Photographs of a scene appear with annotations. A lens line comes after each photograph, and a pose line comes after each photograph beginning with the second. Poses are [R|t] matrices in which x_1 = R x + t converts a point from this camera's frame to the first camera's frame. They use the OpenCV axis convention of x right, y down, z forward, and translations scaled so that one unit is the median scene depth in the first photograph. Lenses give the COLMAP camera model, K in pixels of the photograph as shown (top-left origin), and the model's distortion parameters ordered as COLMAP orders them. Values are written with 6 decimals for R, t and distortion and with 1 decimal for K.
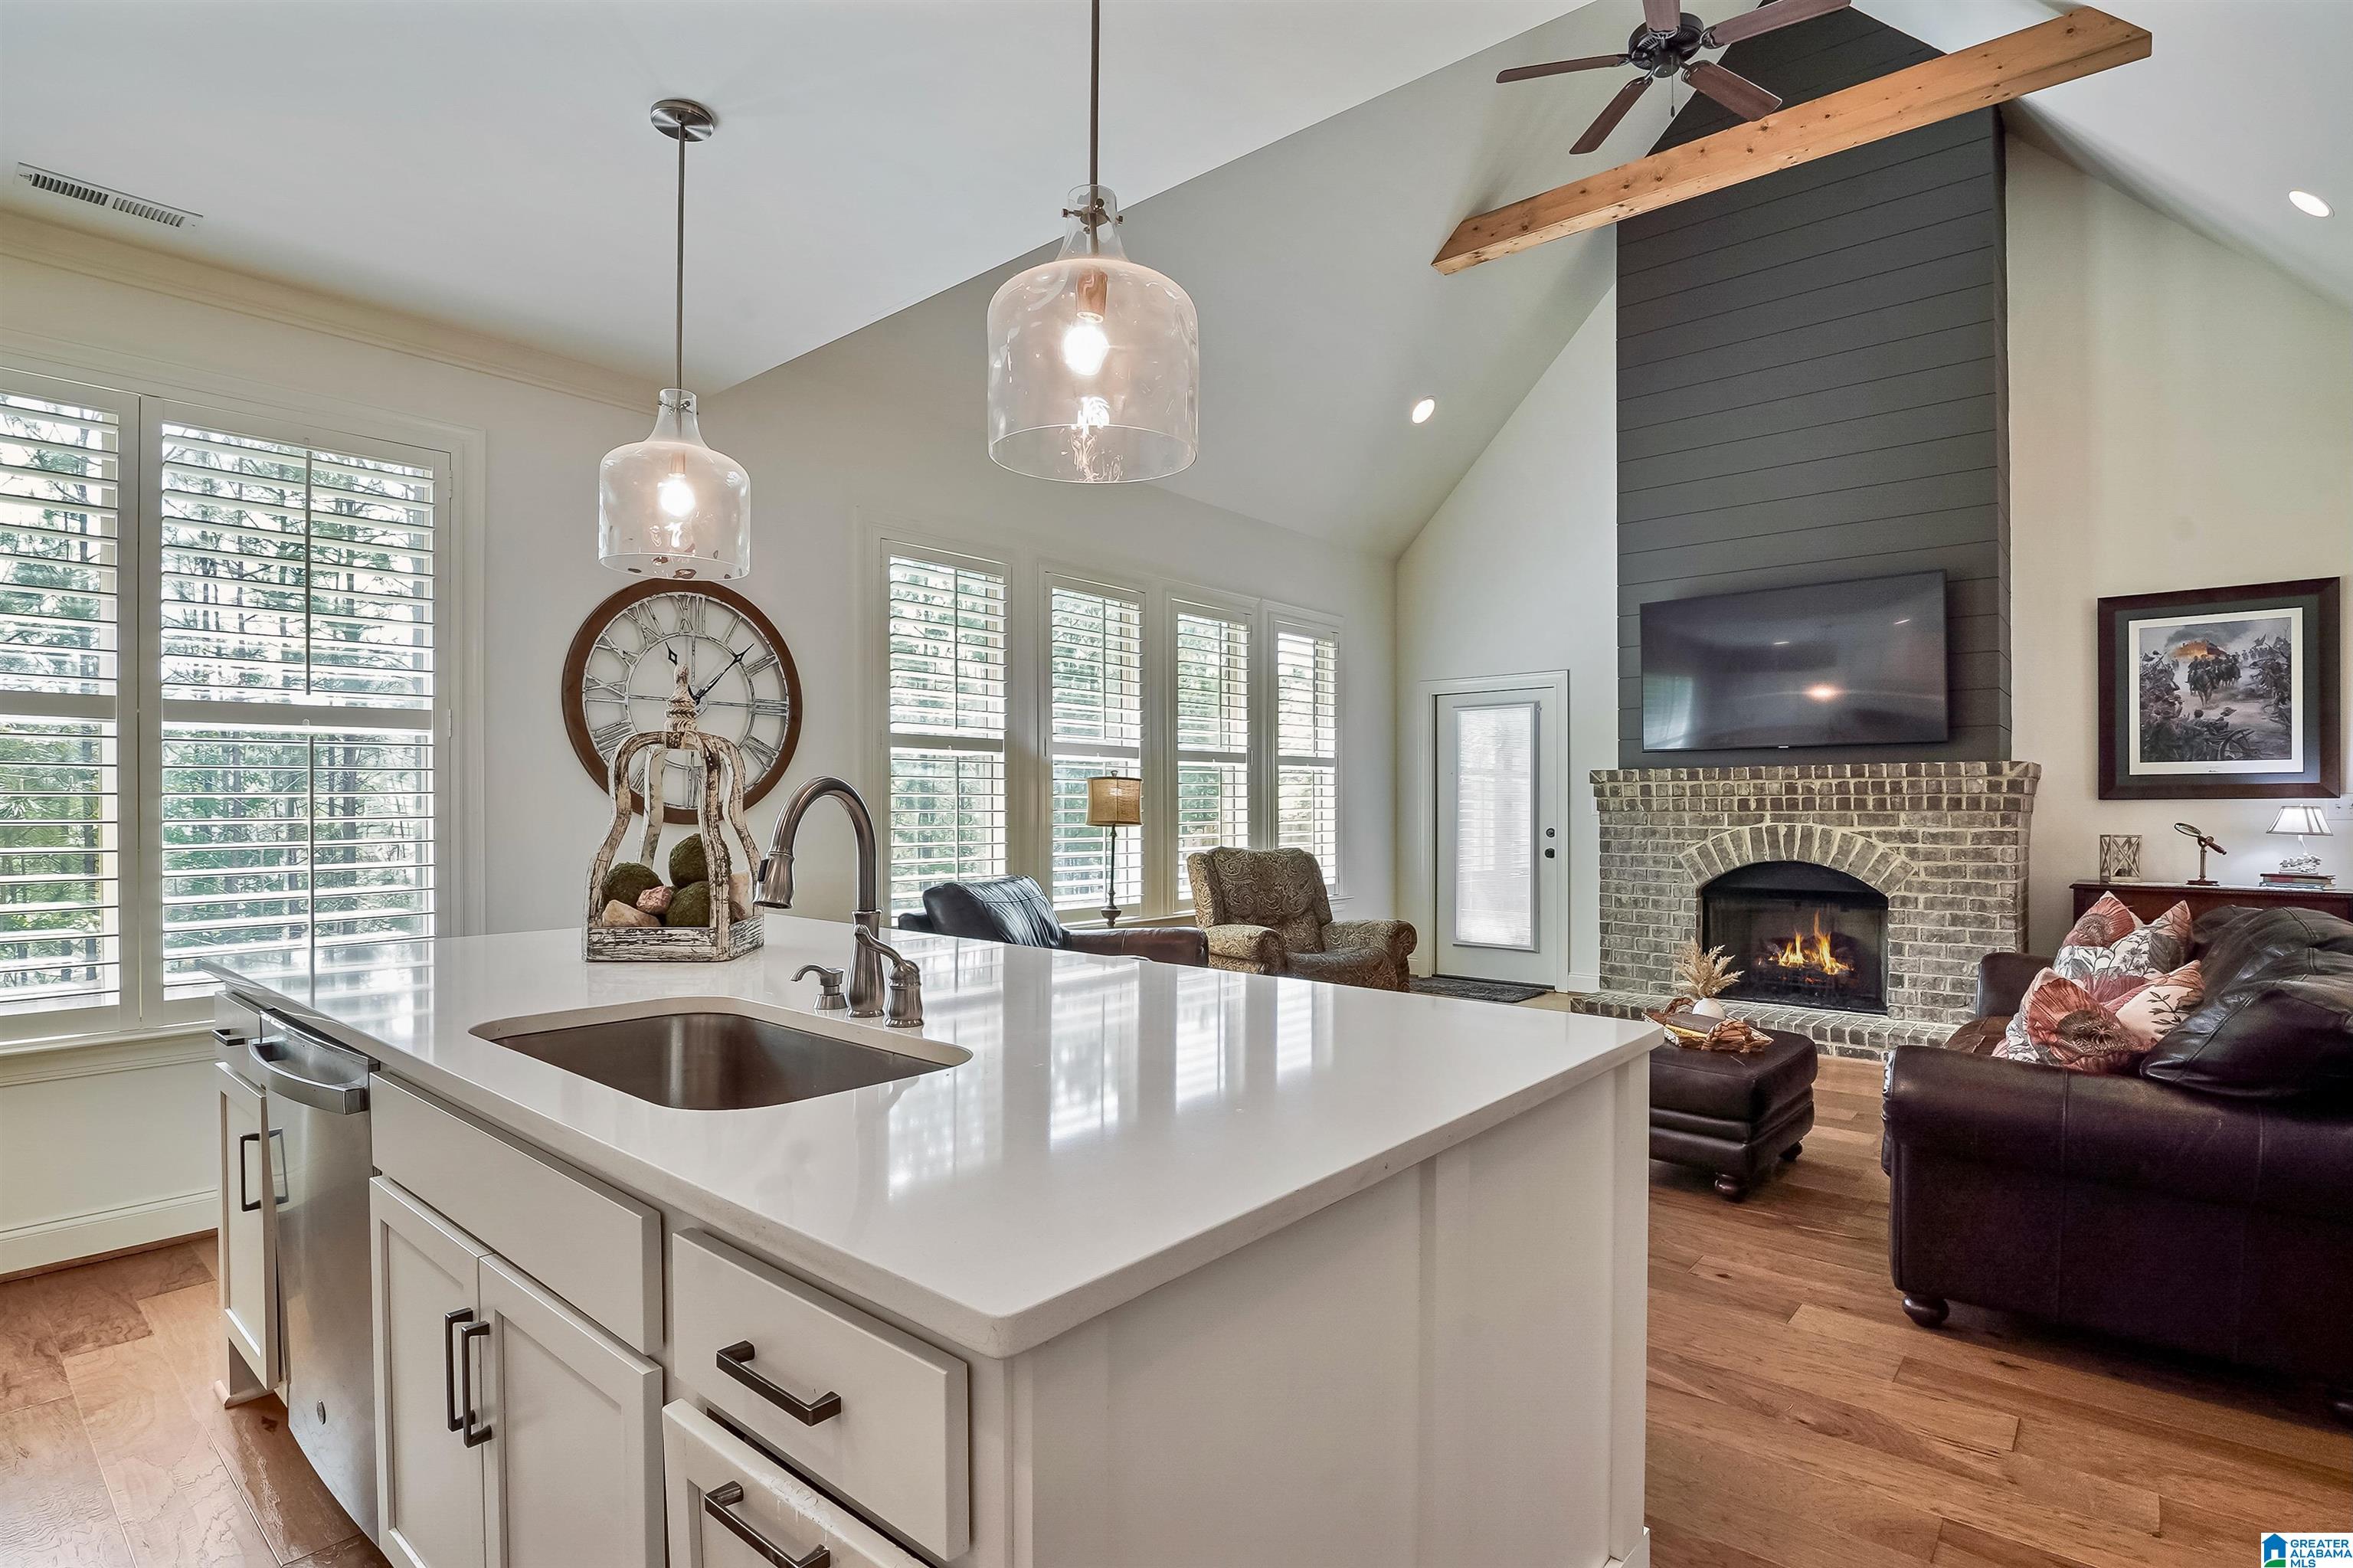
lens RADIAL K [[1147.2, 0, 1187.2], [0, 1147.2, 792.5], [0, 0, 1]] dist [-0.002663, -0.000236]
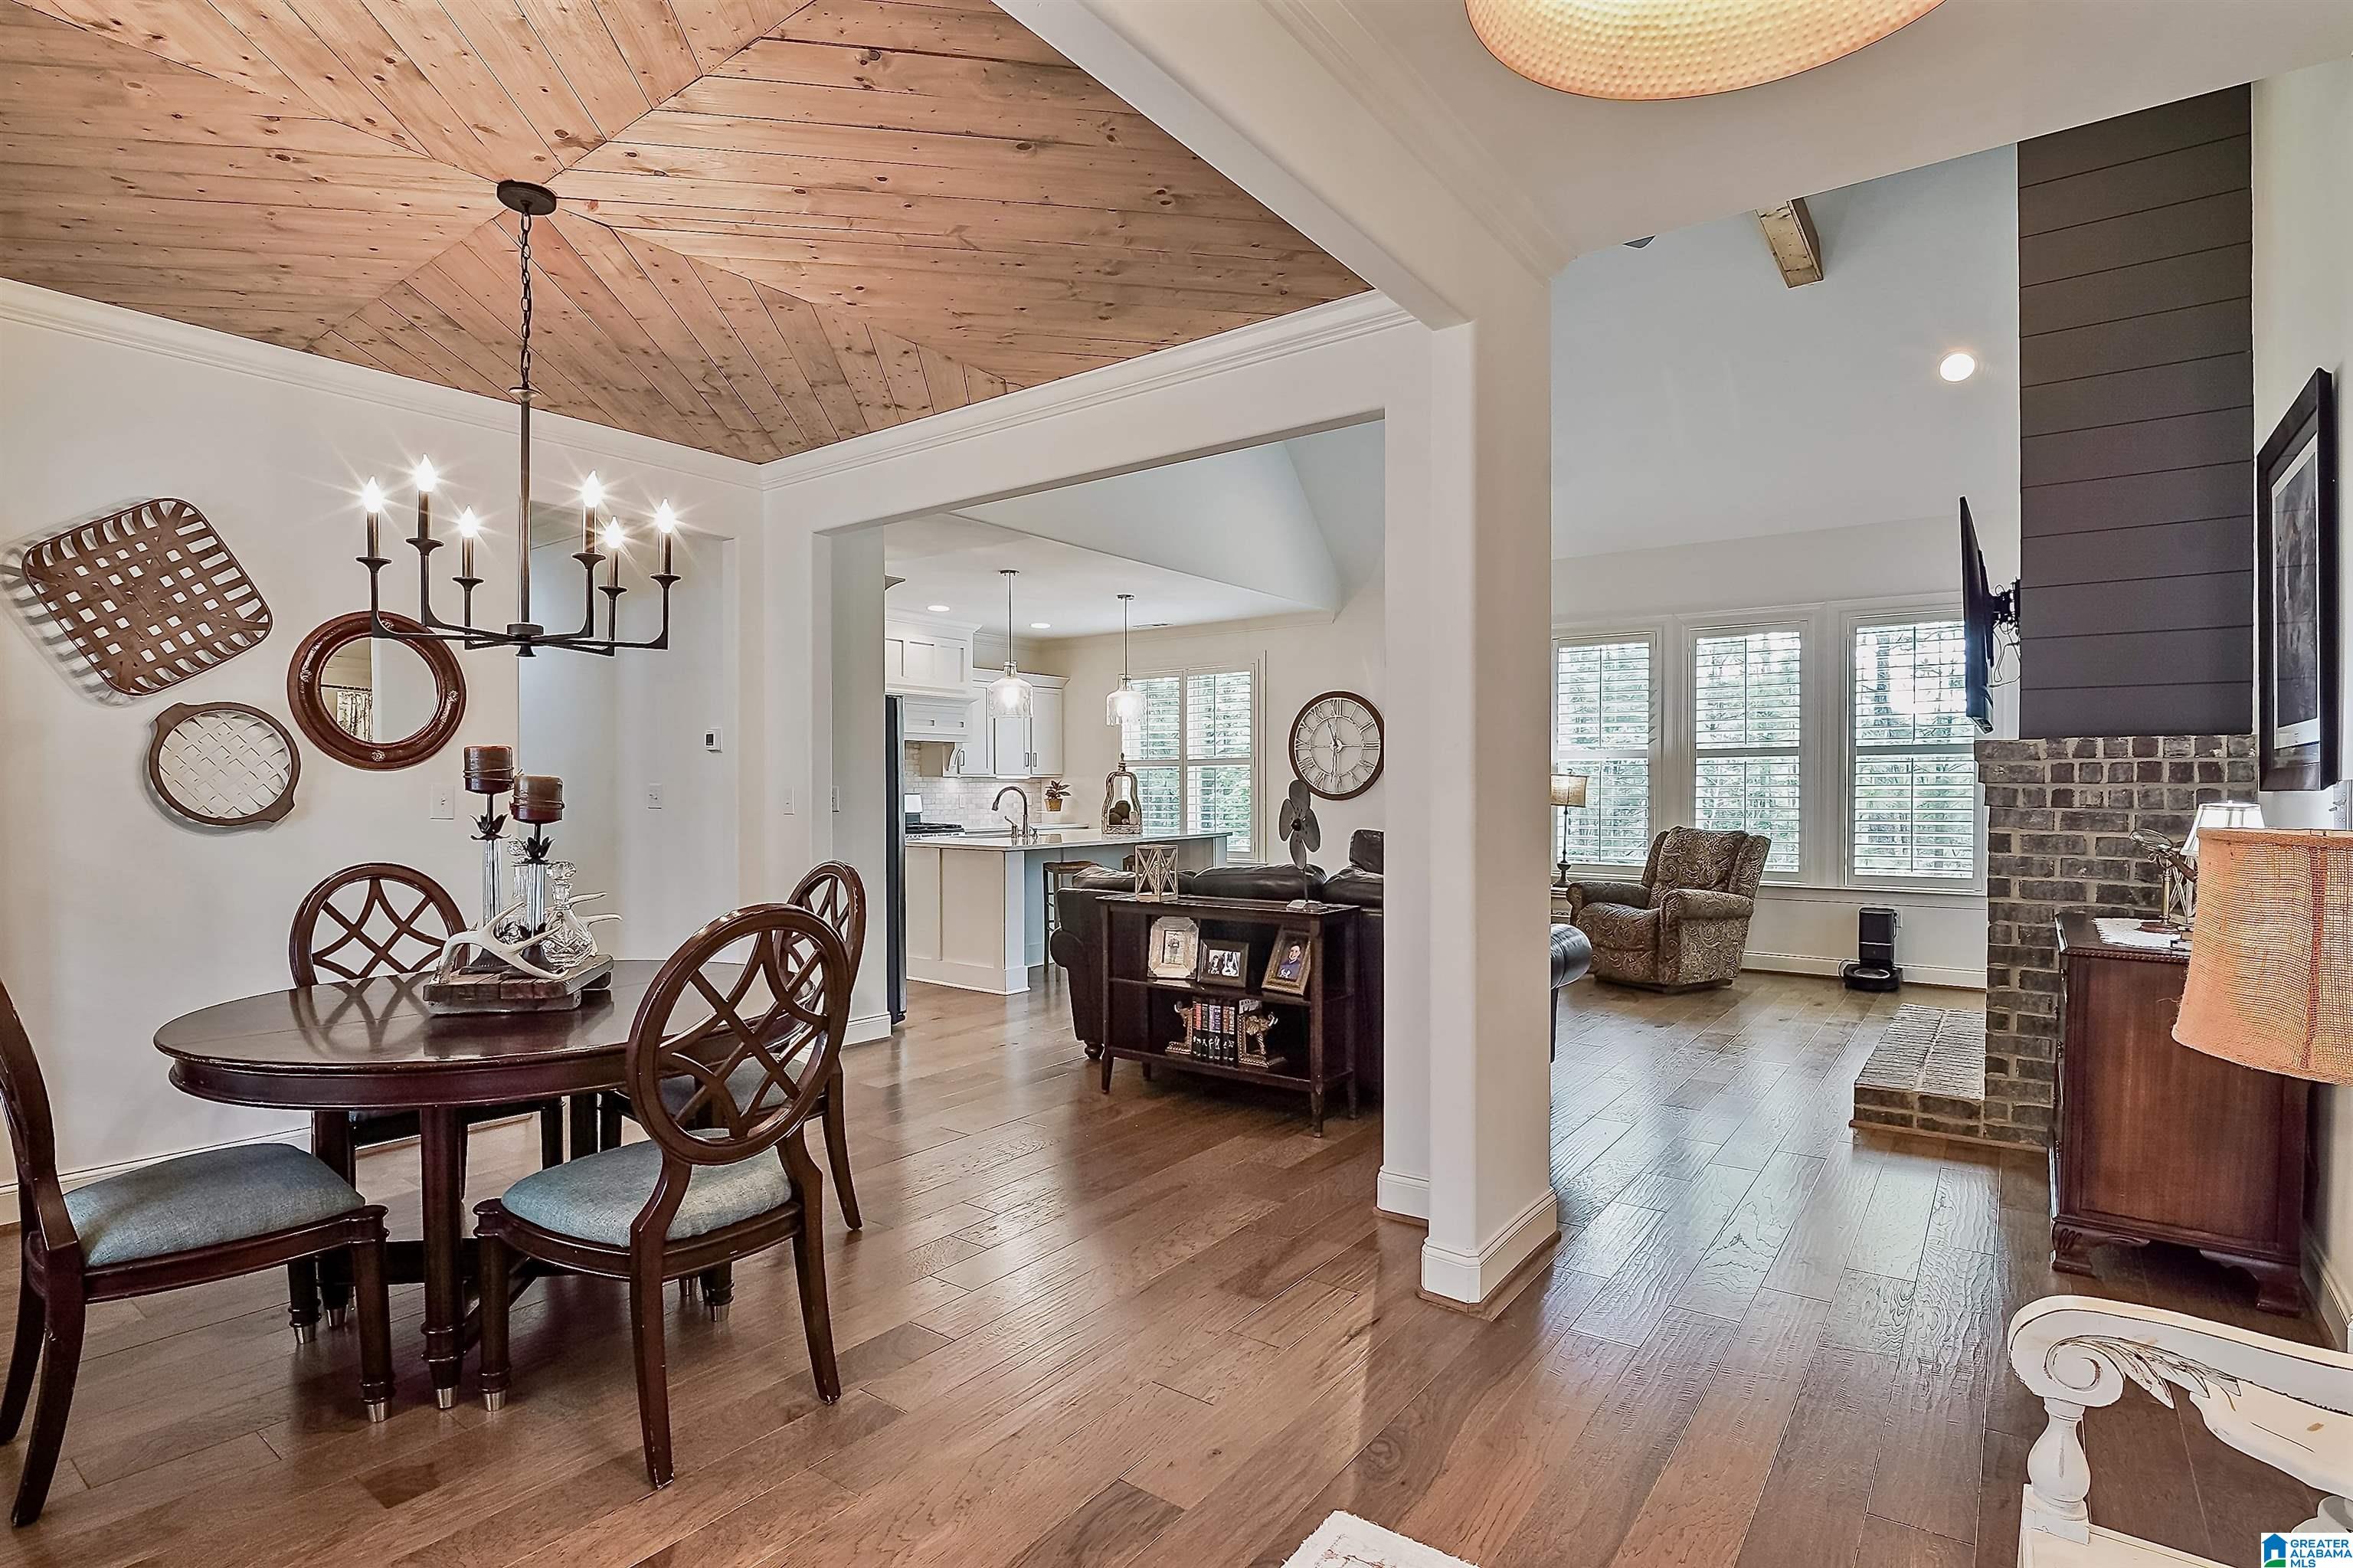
lens RADIAL K [[1147.2, 0, 1171.1], [0, 1147.2, 790.3], [0, 0, 1]] dist [-0.002663, -0.000236]
pose [[0.051189, -0.000690, -0.998689, 1.386521], [0.002154, 0.999998, -0.000580, 0.007829], [0.998687, -0.002122, 0.051190, 0.421201]]
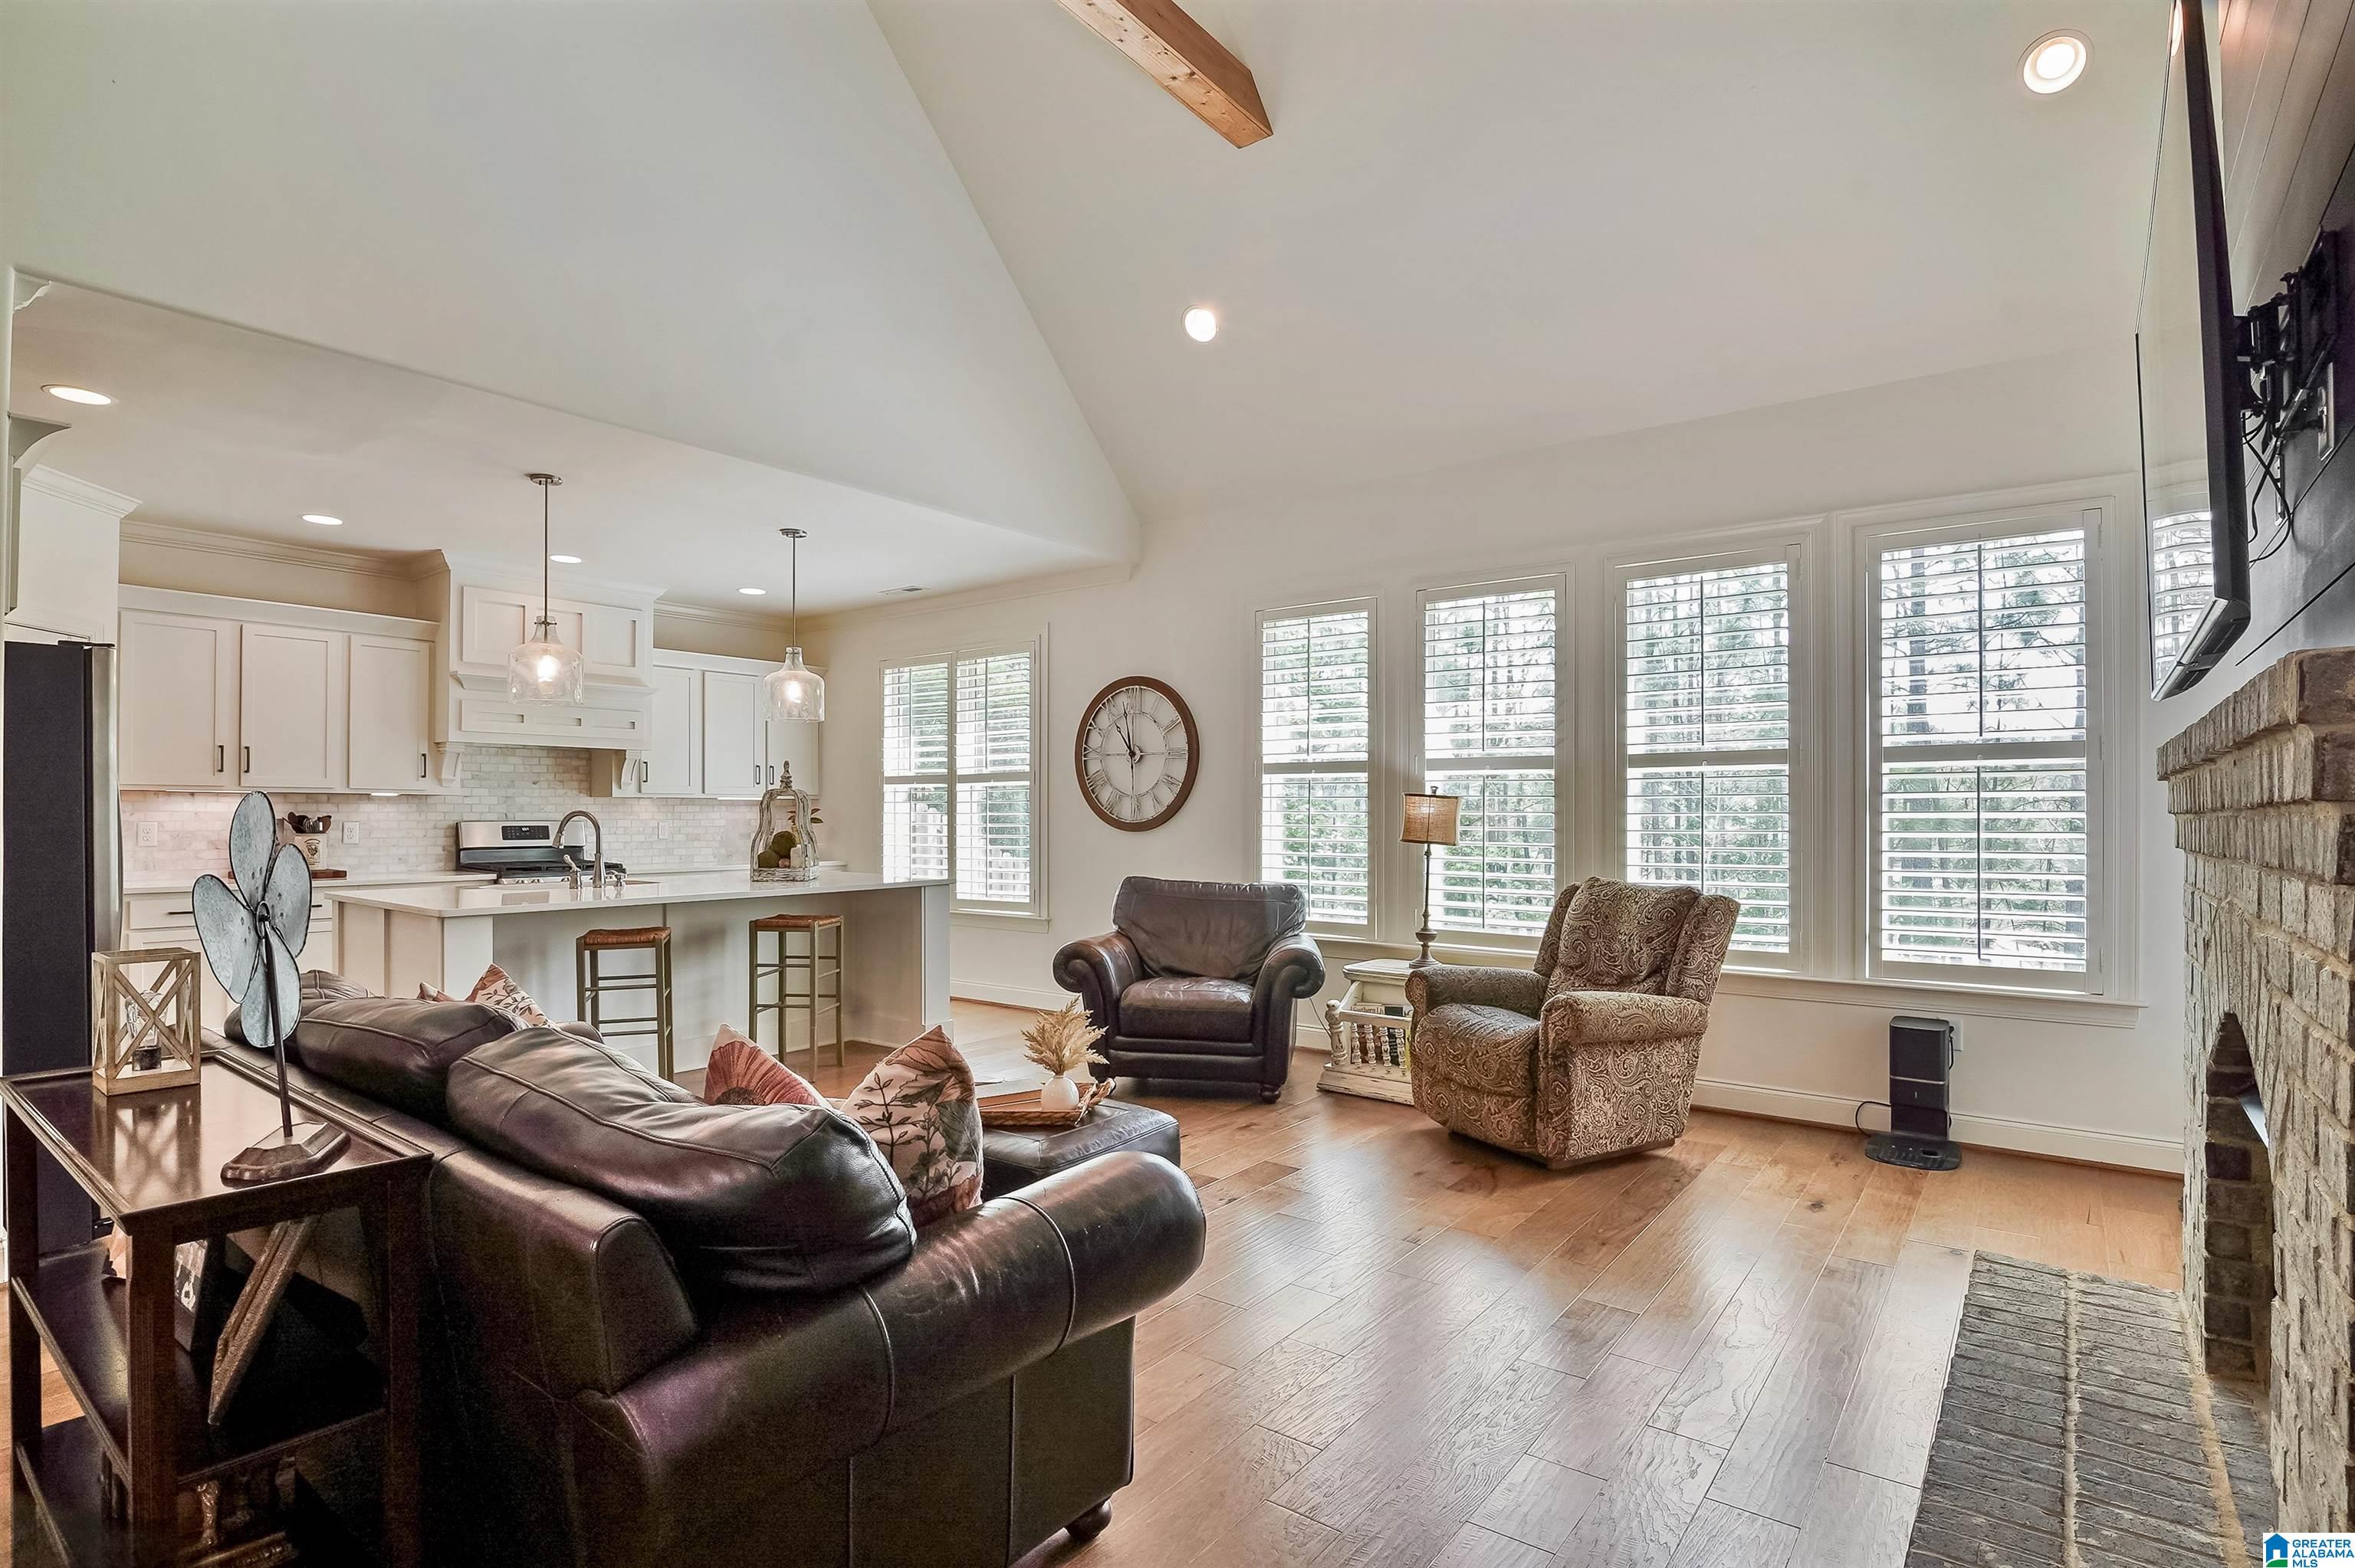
lens RADIAL K [[1147.9, 0, 1187.7], [0, 1147.9, 796.7], [0, 0, 1]] dist [-0.002663, -0.000236]
pose [[0.045170, -0.024715, -0.998674, 0.877853], [-0.005509, 0.999673, -0.024989, 0.014499], [0.998964, 0.006631, 0.045019, 0.762299]]
